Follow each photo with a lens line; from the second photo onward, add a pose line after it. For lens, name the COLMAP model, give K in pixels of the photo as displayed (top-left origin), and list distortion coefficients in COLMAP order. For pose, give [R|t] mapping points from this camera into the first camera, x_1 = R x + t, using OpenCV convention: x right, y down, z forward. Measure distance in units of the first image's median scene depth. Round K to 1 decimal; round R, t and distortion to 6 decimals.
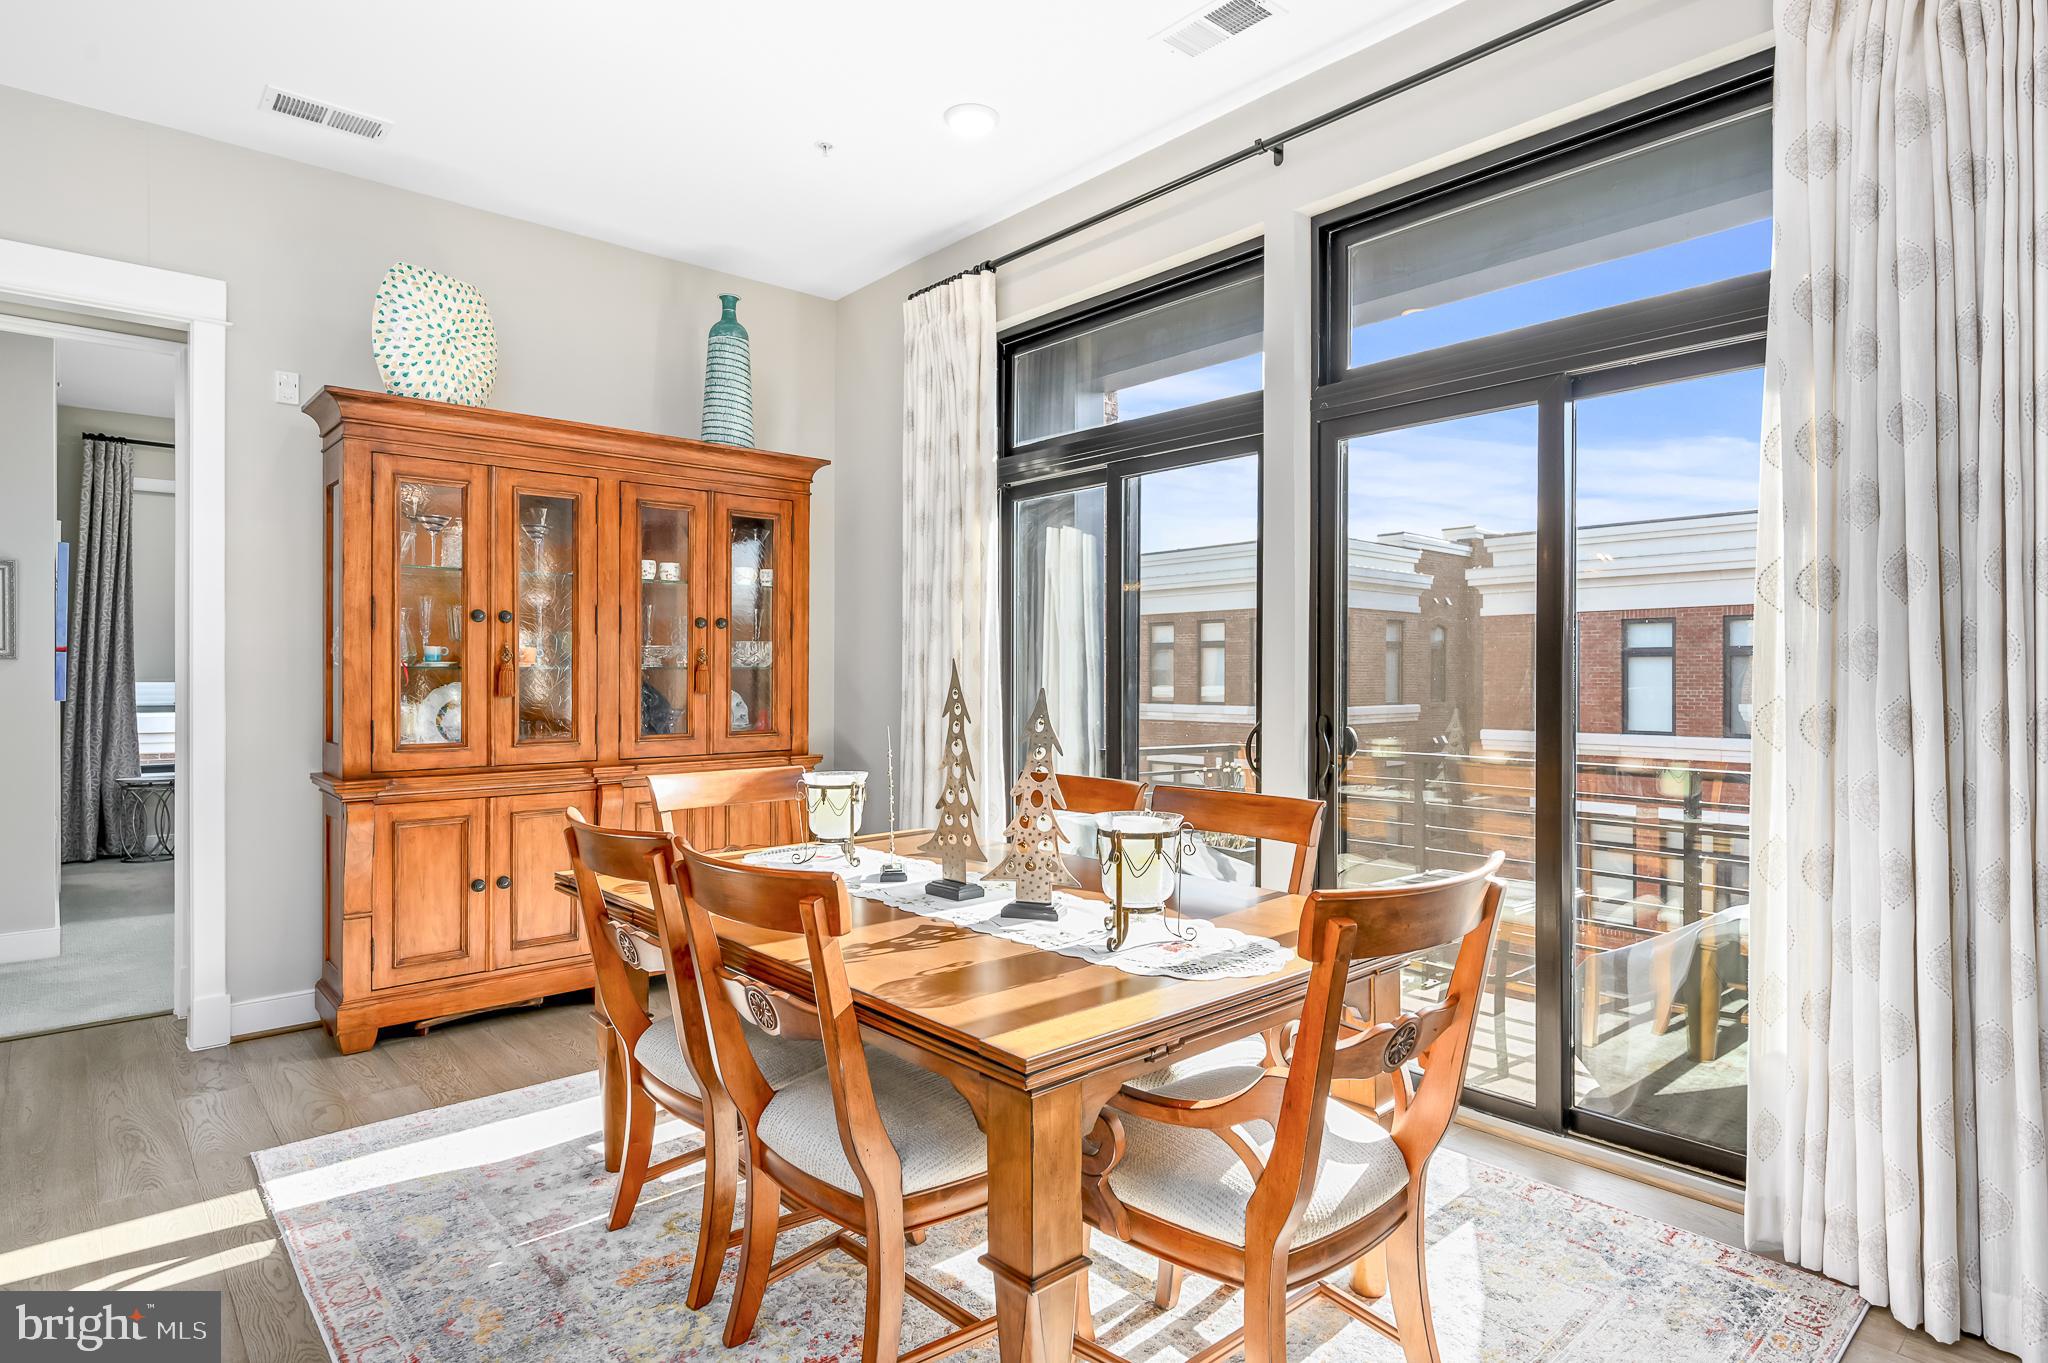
lens RADIAL K [[1082.0, 0, 1030.2], [0, 1082.0, 675.2], [0, 0, 1]] dist [0.001067, 0.001526]
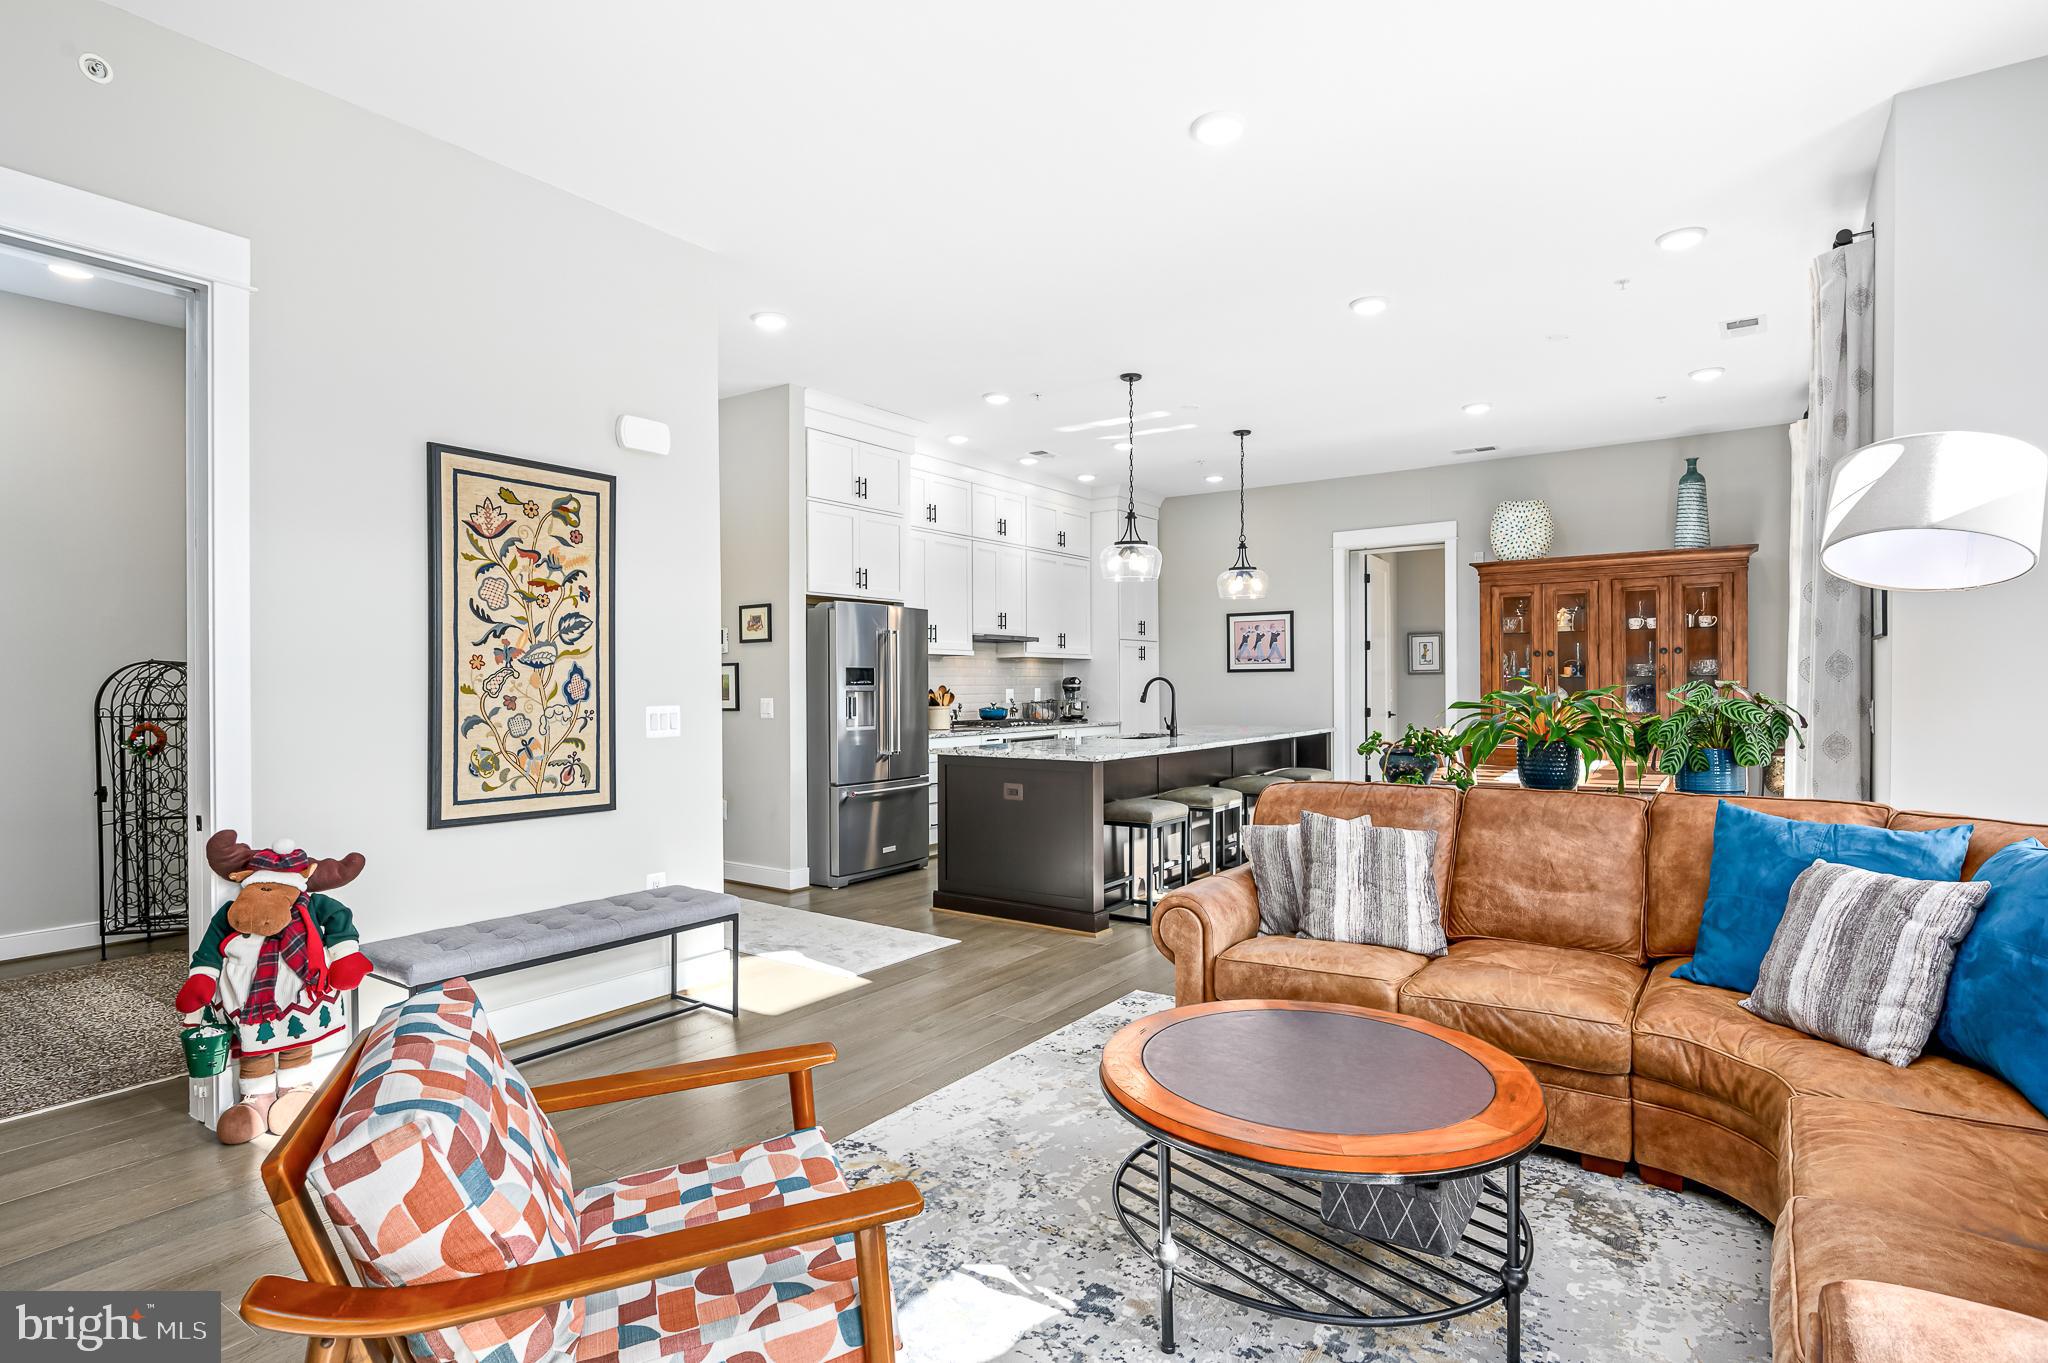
lens RADIAL K [[1045.3, 0, 1024.0], [0, 1045.3, 681.5], [0, 0, 1]] dist [-0.003812, 0.000382]
pose [[0.222359, -0.003125, -0.974960, 1.329662], [0.006528, 0.999977, -0.001716, -0.002528], [0.974943, -0.005983, 0.222375, -0.478251]]
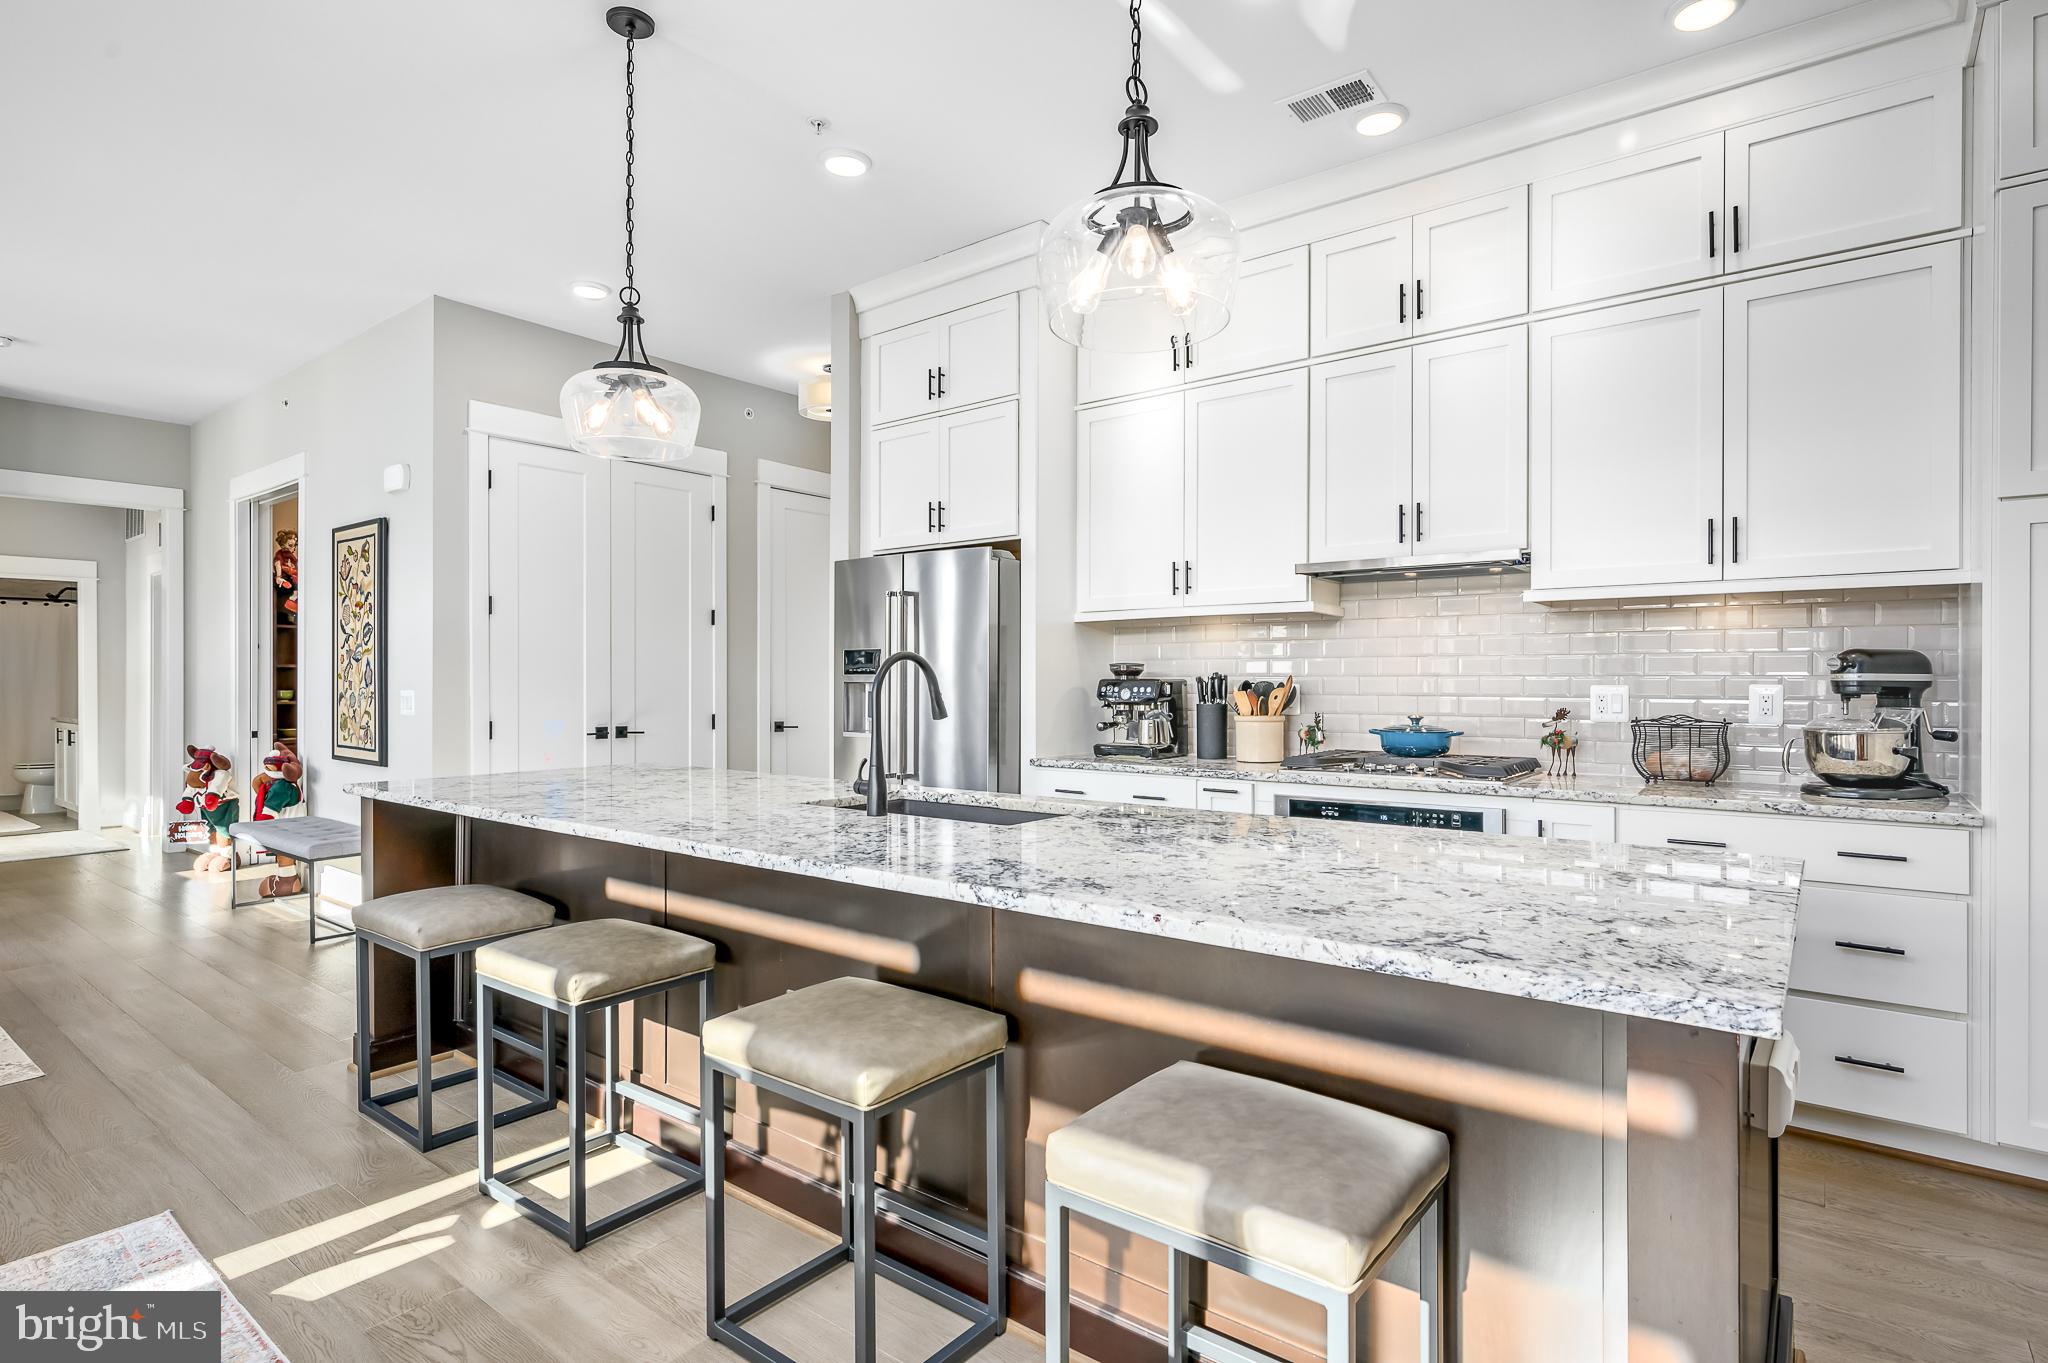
lens RADIAL K [[1045.3, 0, 1024.0], [0, 1045.3, 681.5], [0, 0, 1]] dist [-0.003812, 0.000382]
pose [[-0.986356, -0.000131, -0.164626, -0.405740], [-0.000025, 1.000000, -0.000645, 0.007679], [0.164626, -0.000632, -0.986356, 0.883205]]
